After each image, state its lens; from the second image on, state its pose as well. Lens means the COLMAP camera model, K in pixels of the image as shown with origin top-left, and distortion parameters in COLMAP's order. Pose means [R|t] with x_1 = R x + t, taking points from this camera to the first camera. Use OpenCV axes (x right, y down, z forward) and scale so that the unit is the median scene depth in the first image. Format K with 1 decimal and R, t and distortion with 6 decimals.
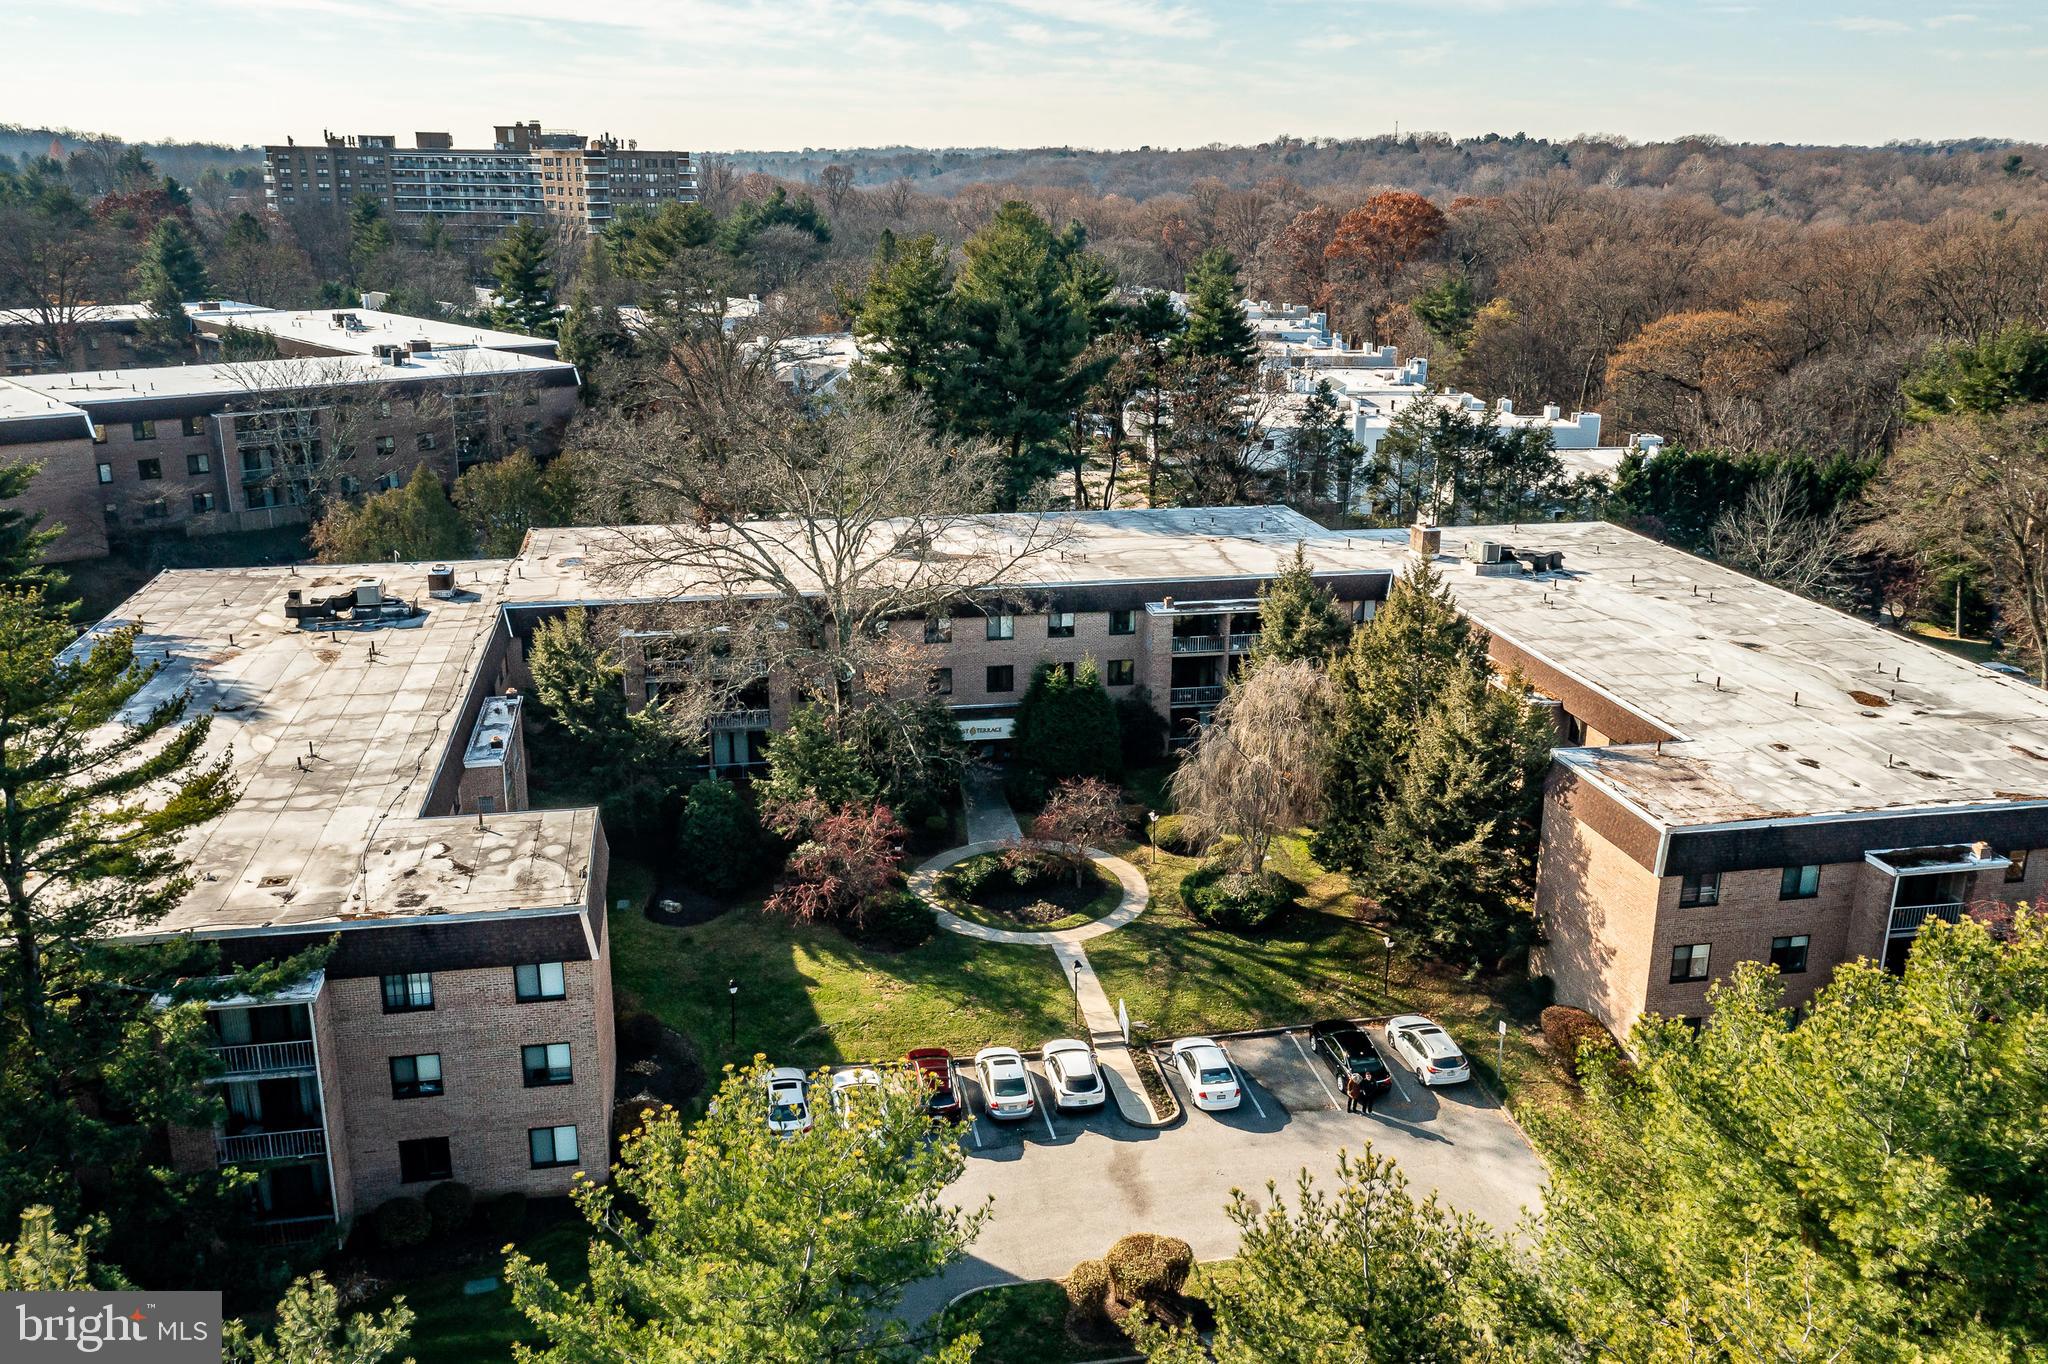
lens RADIAL K [[1682.2, 0, 1024.0], [0, 1682.2, 682.0], [0, 0, 1]] dist [0.002563, 0.009682]
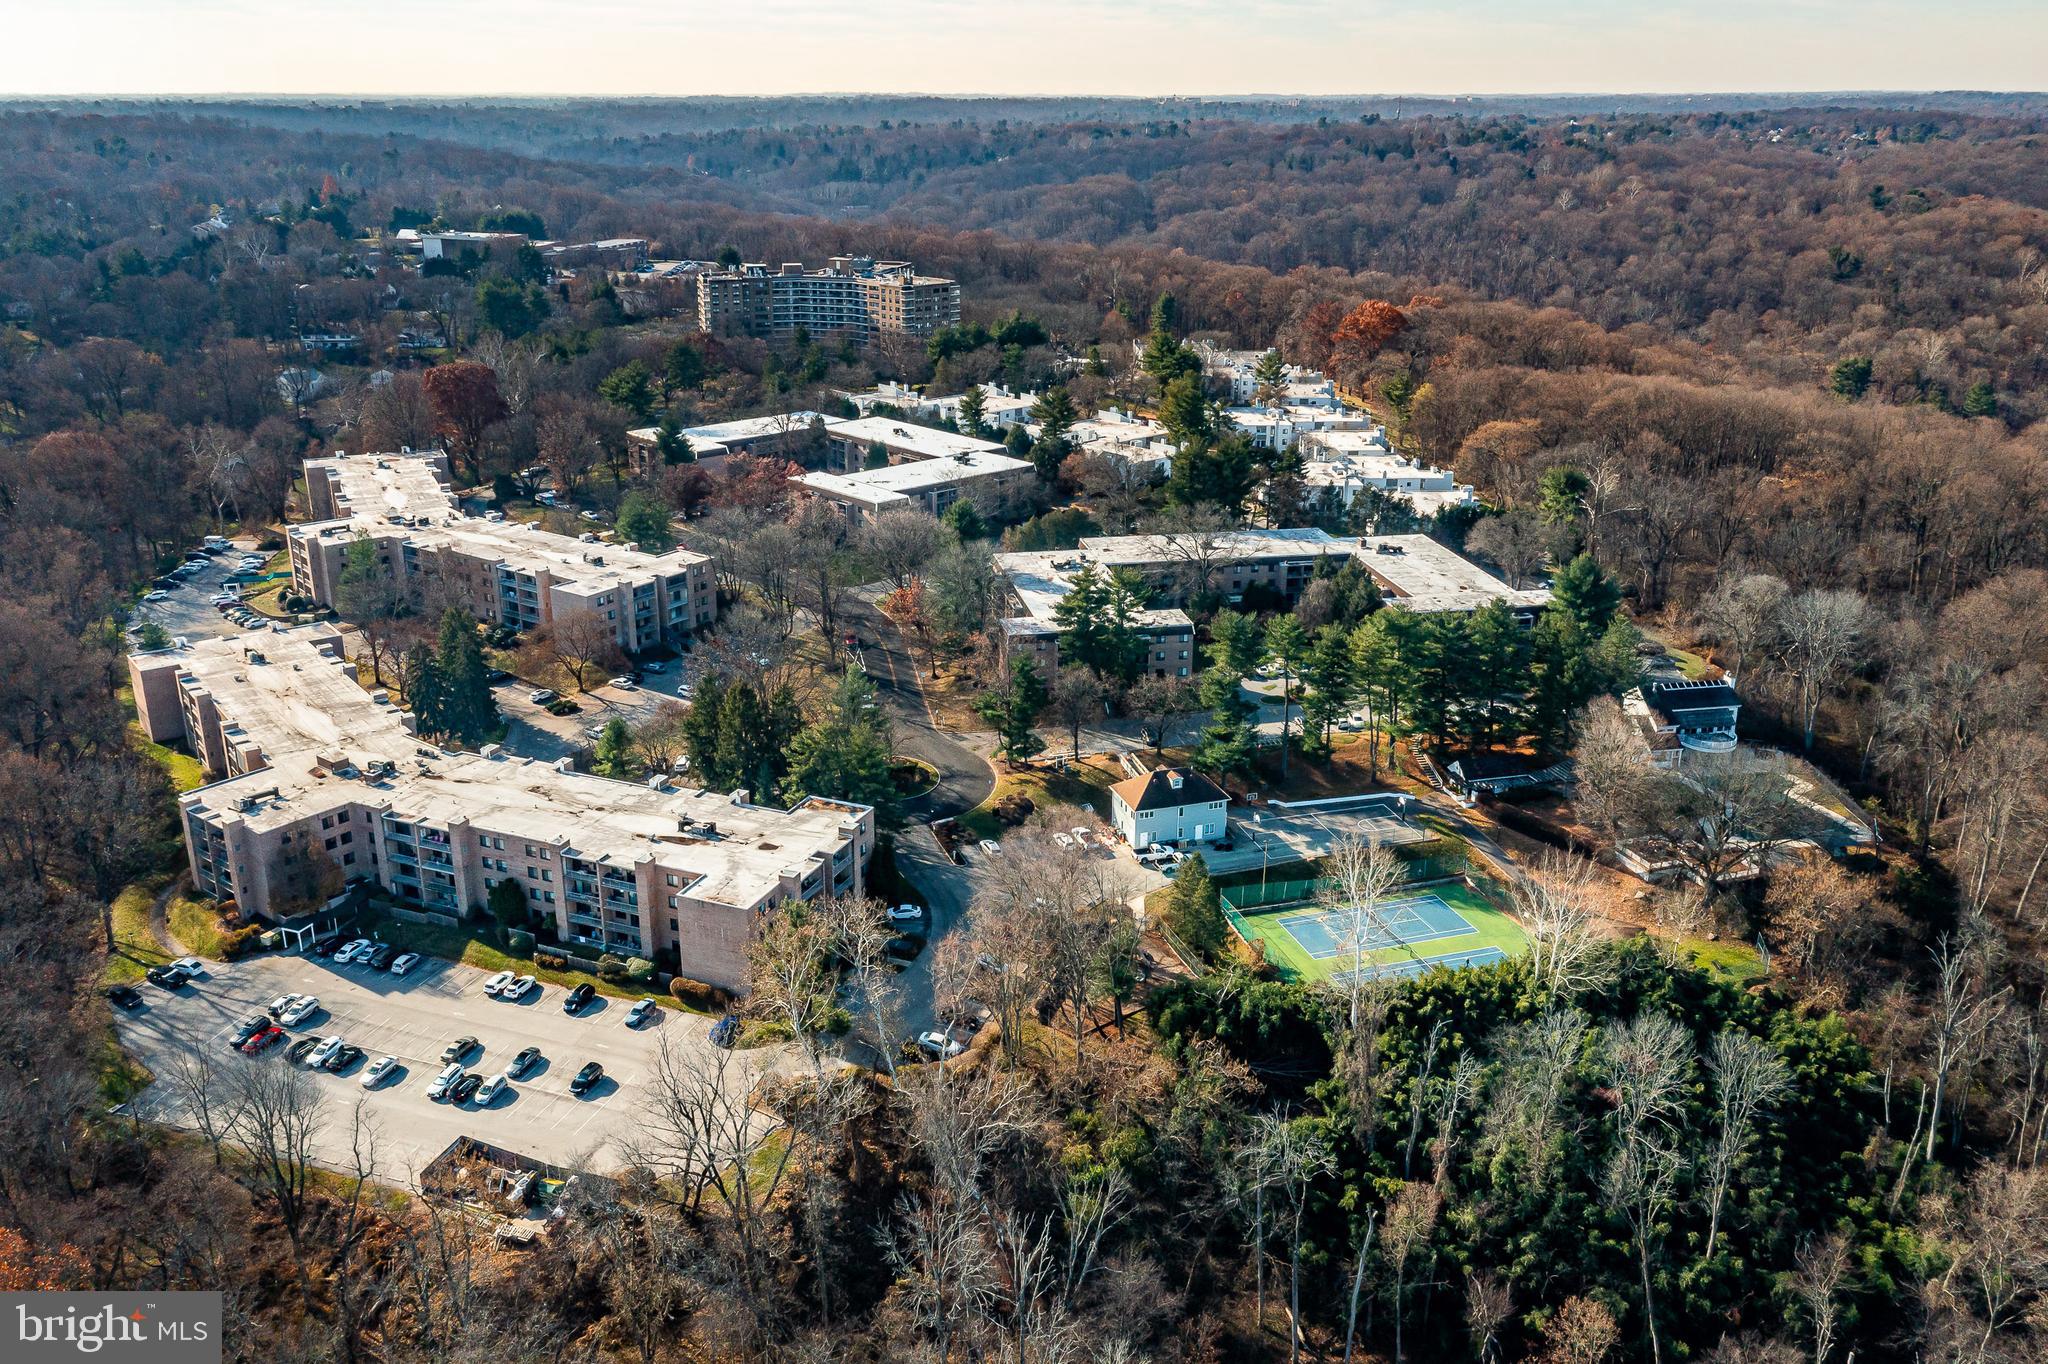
lens RADIAL K [[1695.2, 0, 1005.7], [0, 1695.2, 676.7], [0, 0, 1]] dist [-0.020120, 0.083938]
pose [[0.999904, -0.001951, -0.013703, -0.539180], [0.002489, 0.999222, 0.039362, 0.059714], [0.013616, -0.039392, 0.999131, -3.042981]]
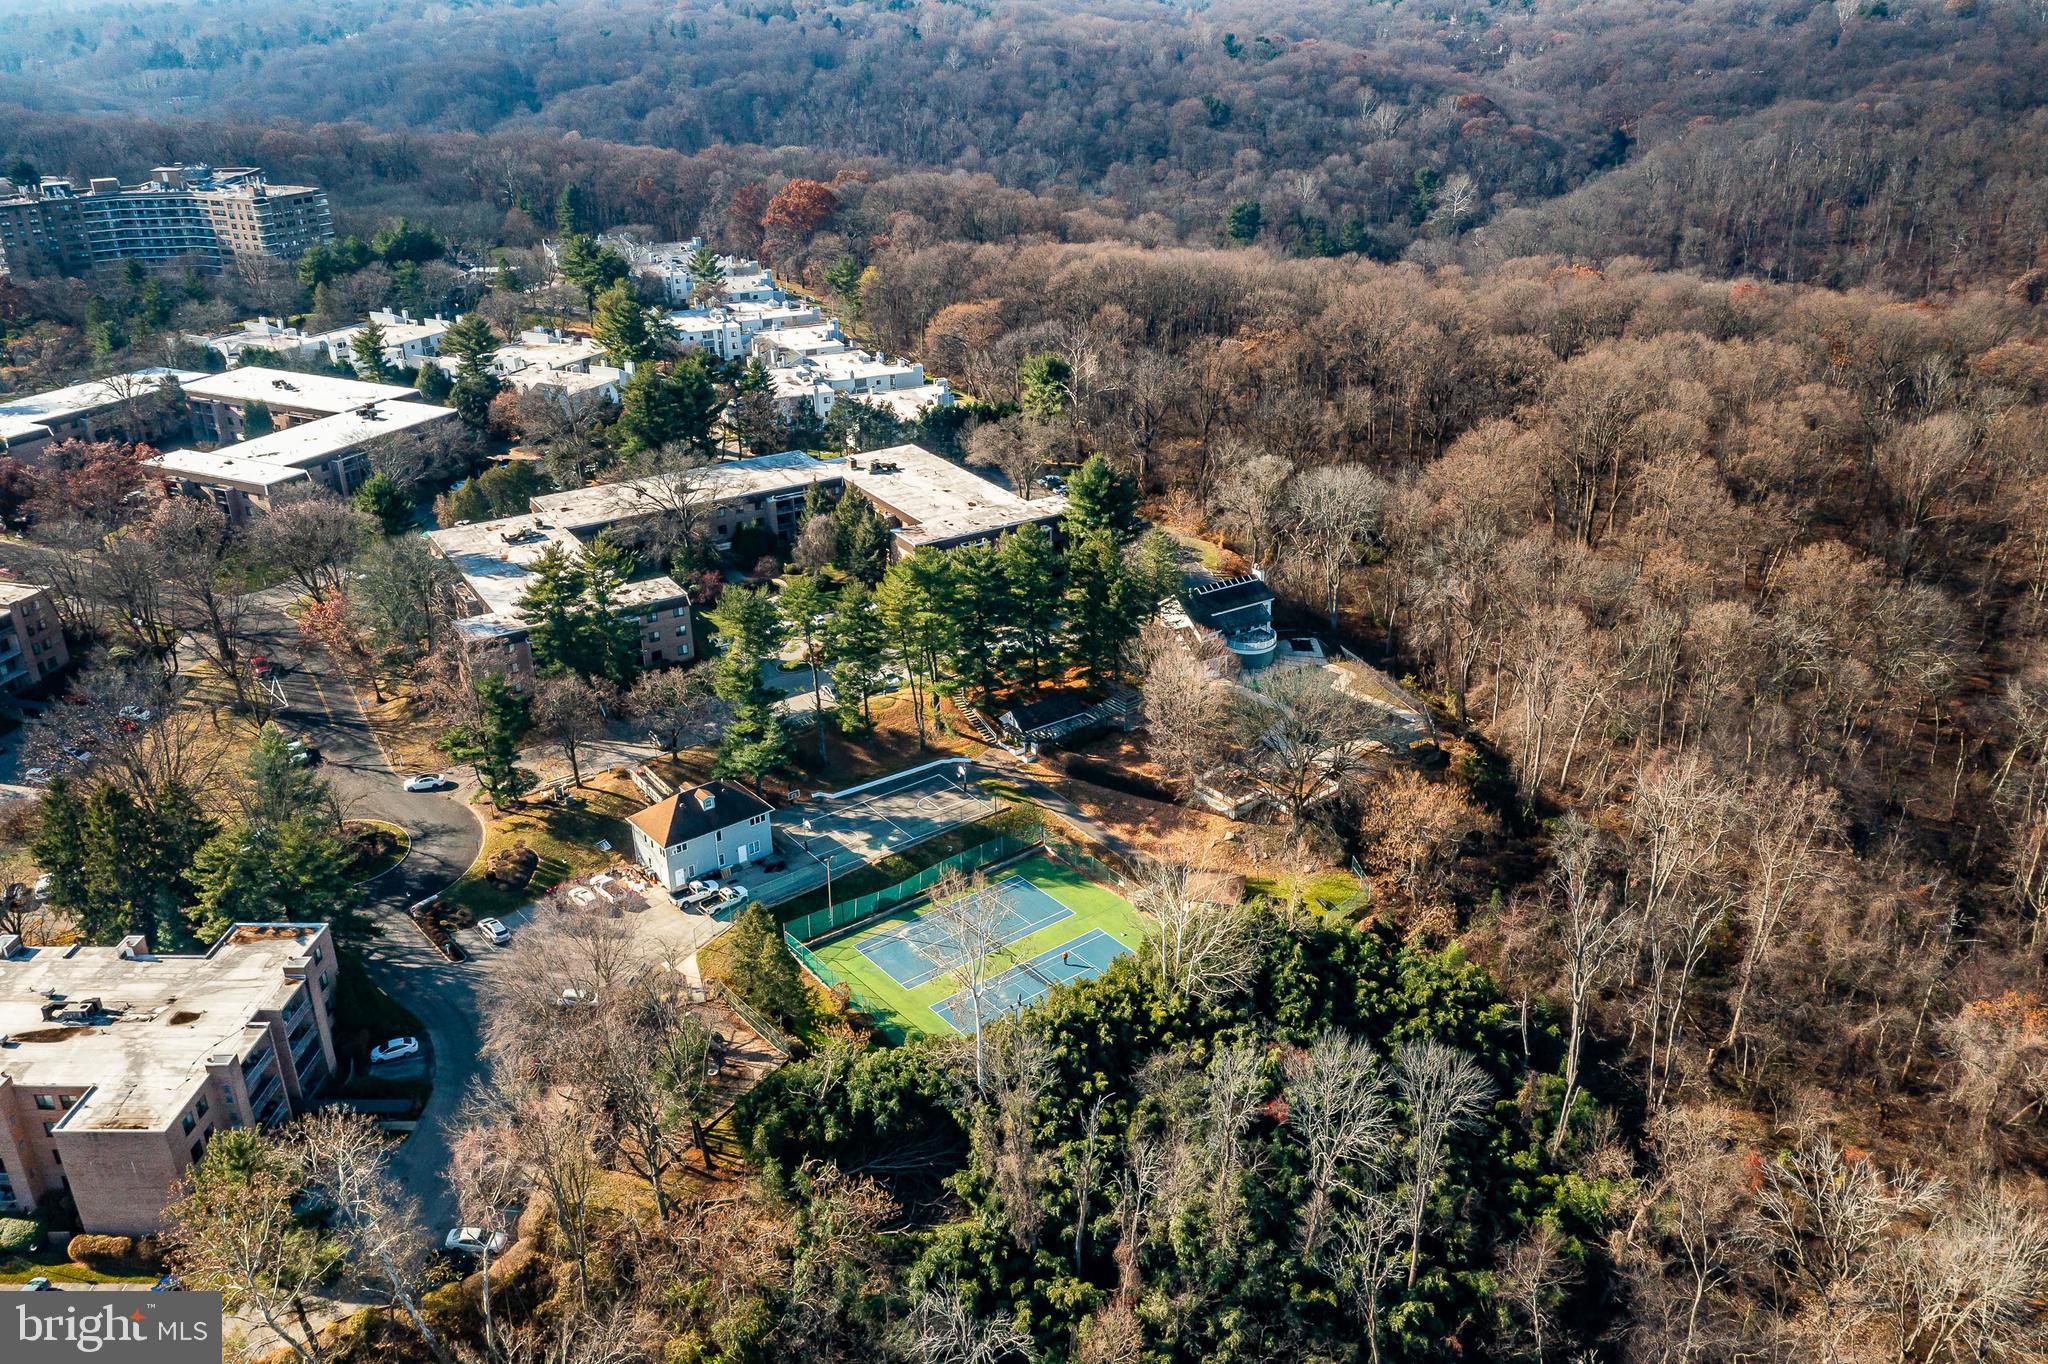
lens RADIAL K [[1645.9, 0, 1024.0], [0, 1645.9, 682.0], [0, 0, 1]] dist [-0.015962, 0.060716]
pose [[0.938857, -0.164870, 0.302267, -0.547728], [0.125896, 0.981491, 0.144309, -0.113125], [-0.320465, -0.097431, 0.942237, -2.456383]]
